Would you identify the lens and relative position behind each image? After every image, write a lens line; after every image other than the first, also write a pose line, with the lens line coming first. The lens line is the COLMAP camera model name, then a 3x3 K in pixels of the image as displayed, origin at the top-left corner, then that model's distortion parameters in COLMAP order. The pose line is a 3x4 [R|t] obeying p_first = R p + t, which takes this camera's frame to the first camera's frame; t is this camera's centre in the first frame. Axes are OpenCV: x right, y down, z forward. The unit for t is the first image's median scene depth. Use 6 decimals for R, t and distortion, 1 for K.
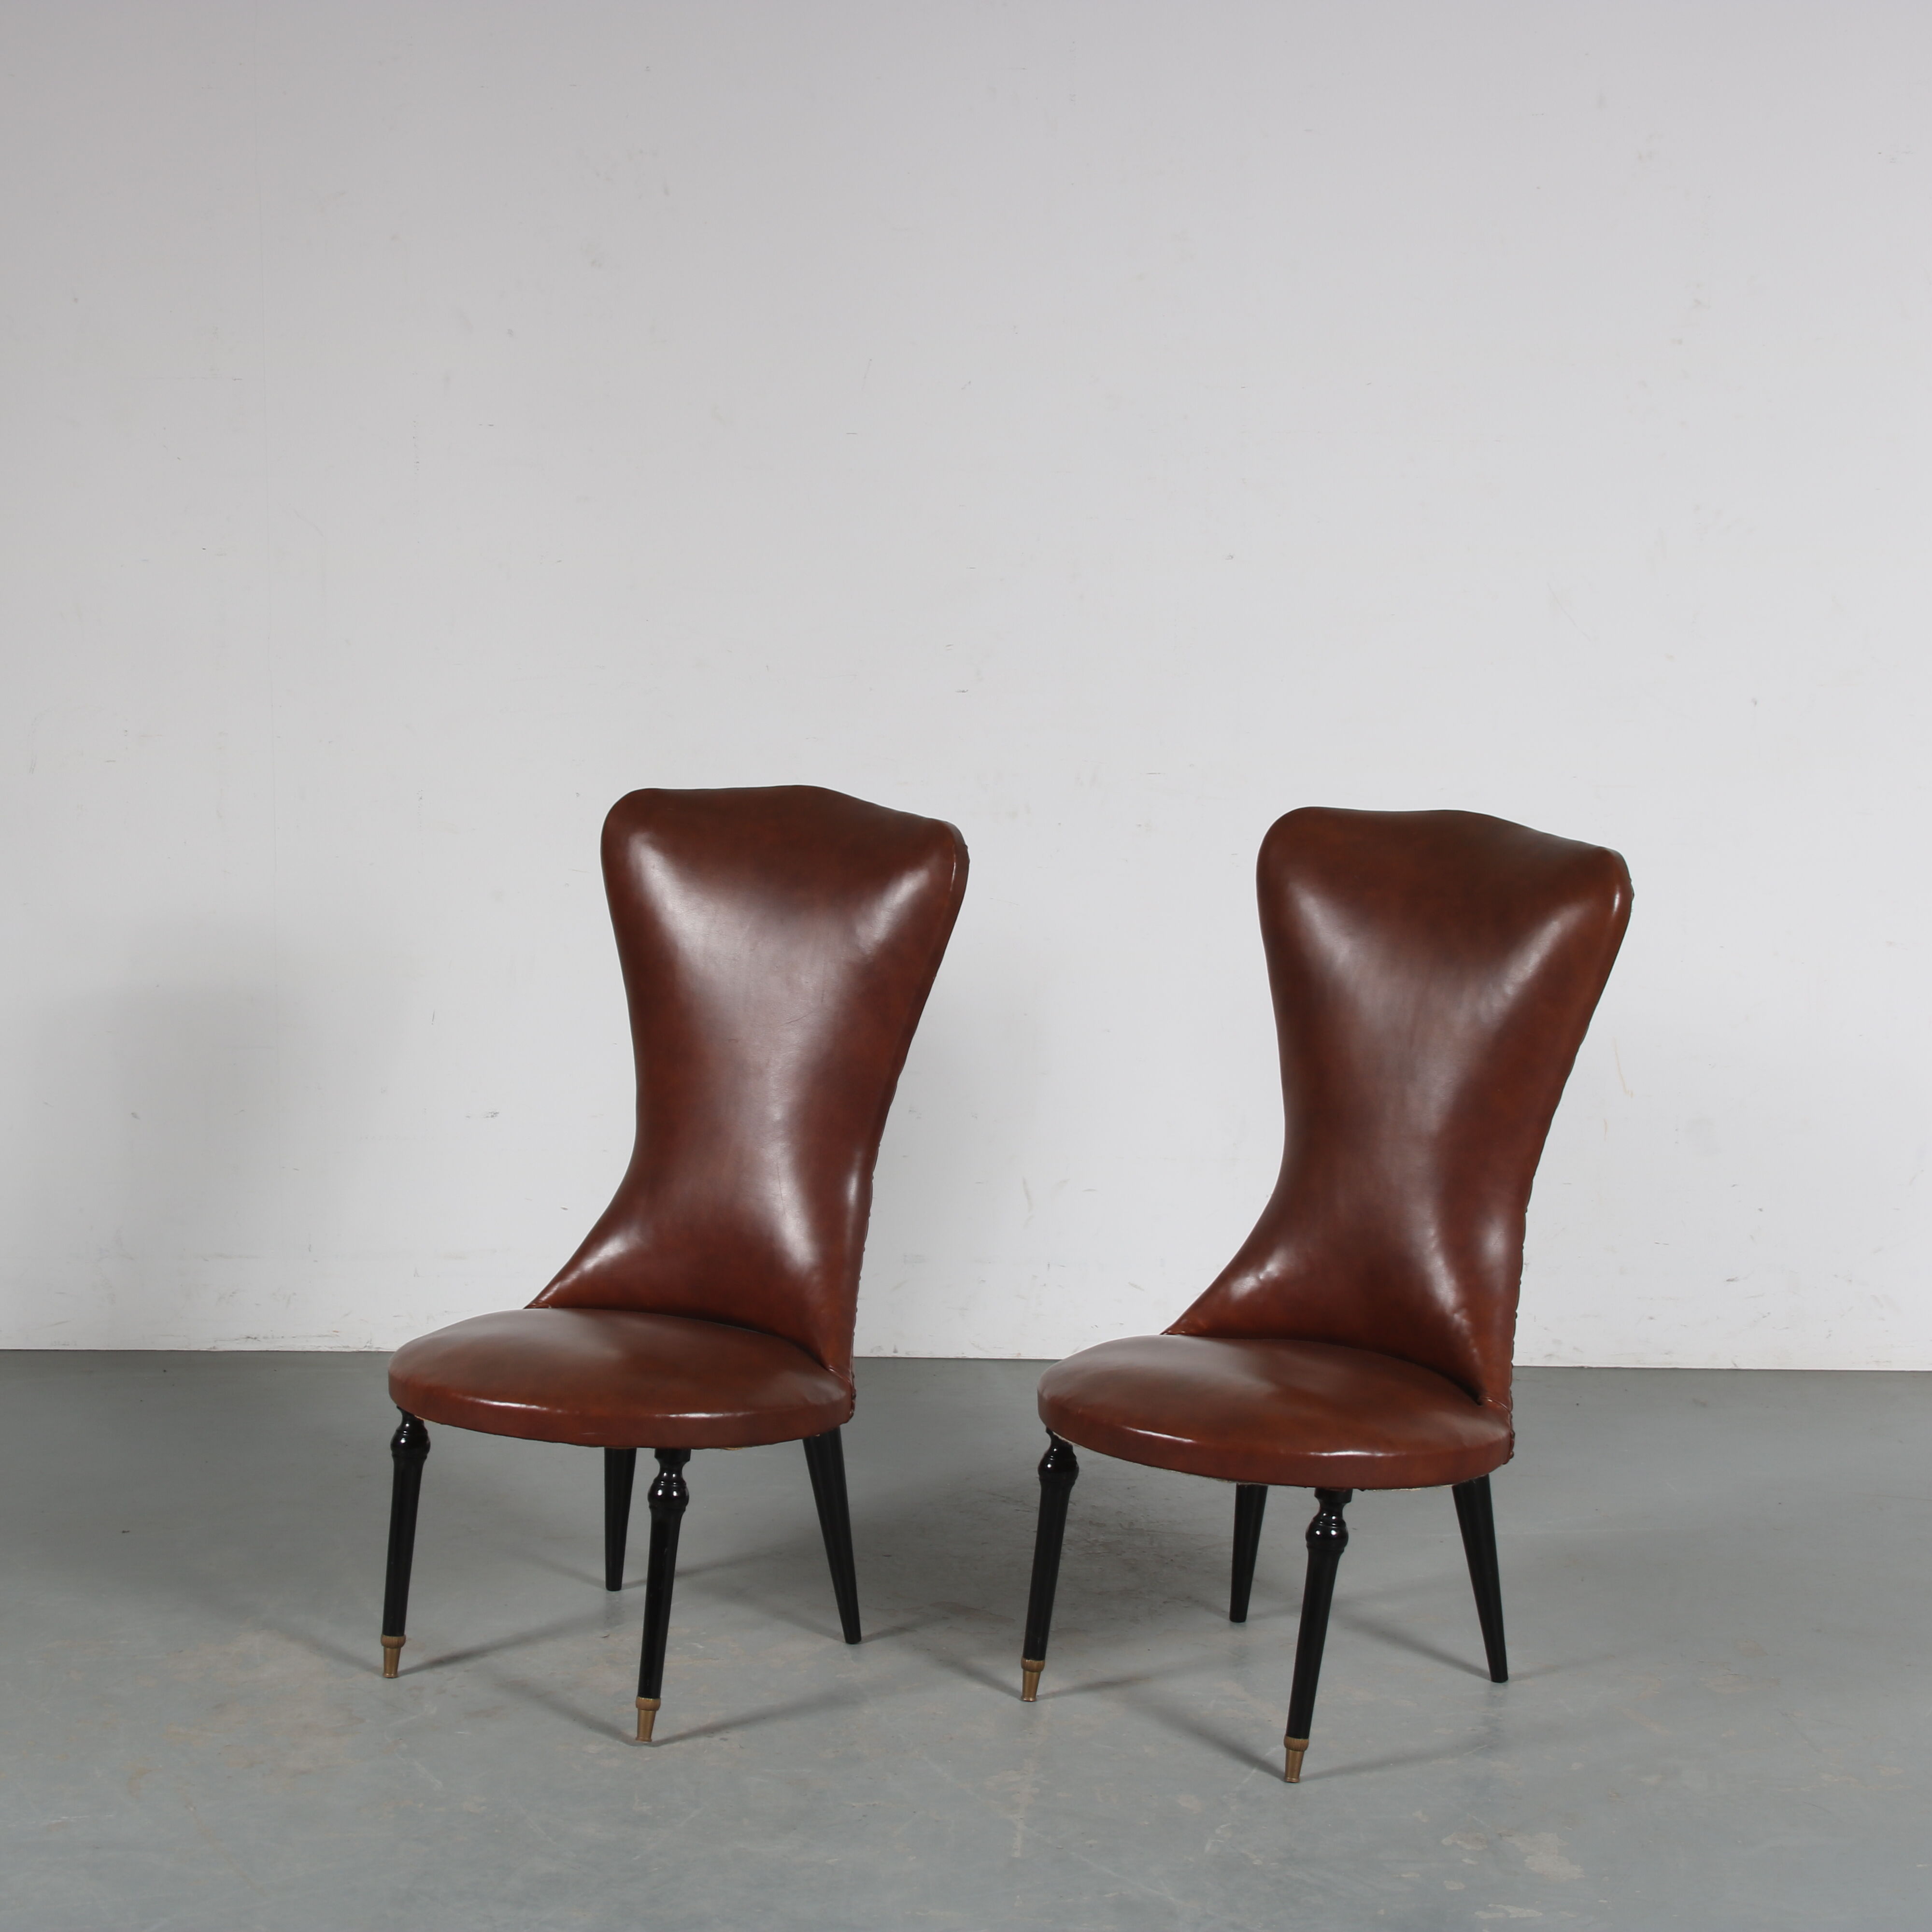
lens RADIAL K [[4917.7, 0, 972.1], [0, 4917.7, 964.7], [0, 0, 1]] dist [-0.019589, 0.000000]
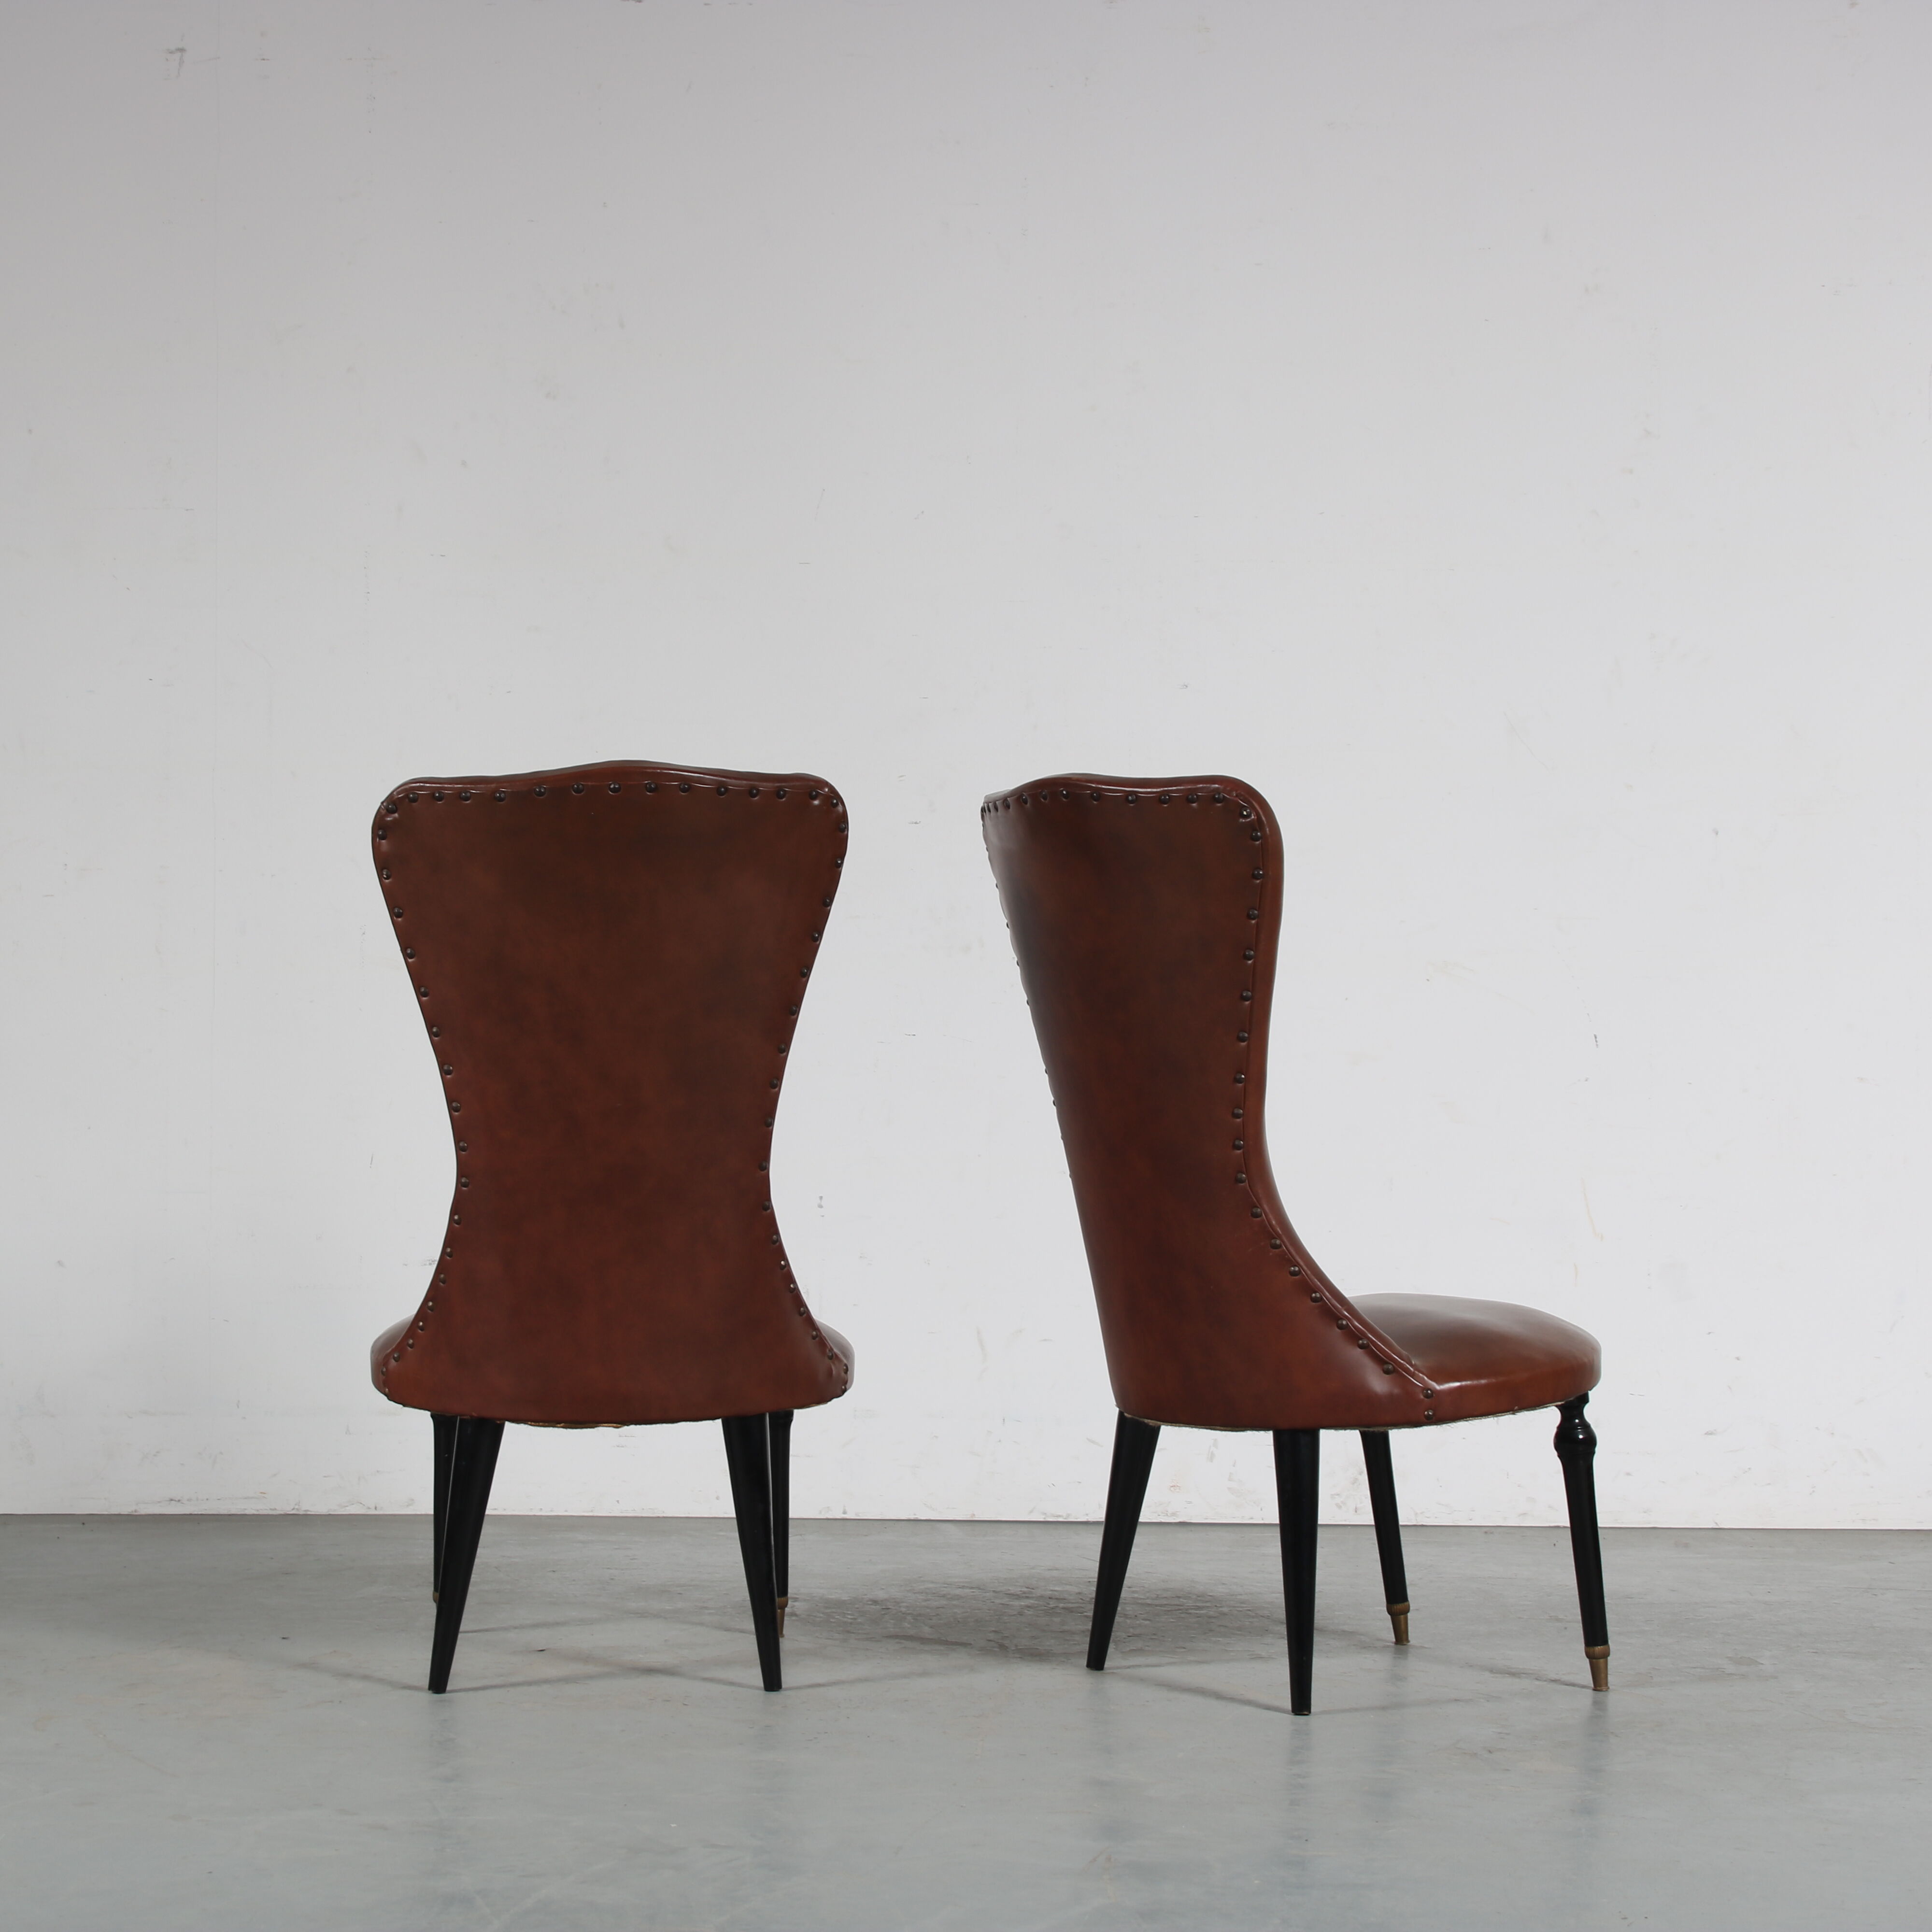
lens RADIAL K [[4917.7, 0, 967.0], [0, 4917.7, 948.1], [0, 0, 1]] dist [-0.019589, 0.000000]
pose [[0.999933, 0.000790, 0.011580, -0.003021], [0.001459, 0.981211, -0.192934, 0.163107], [-0.011514, 0.192937, 0.981143, 0.035993]]
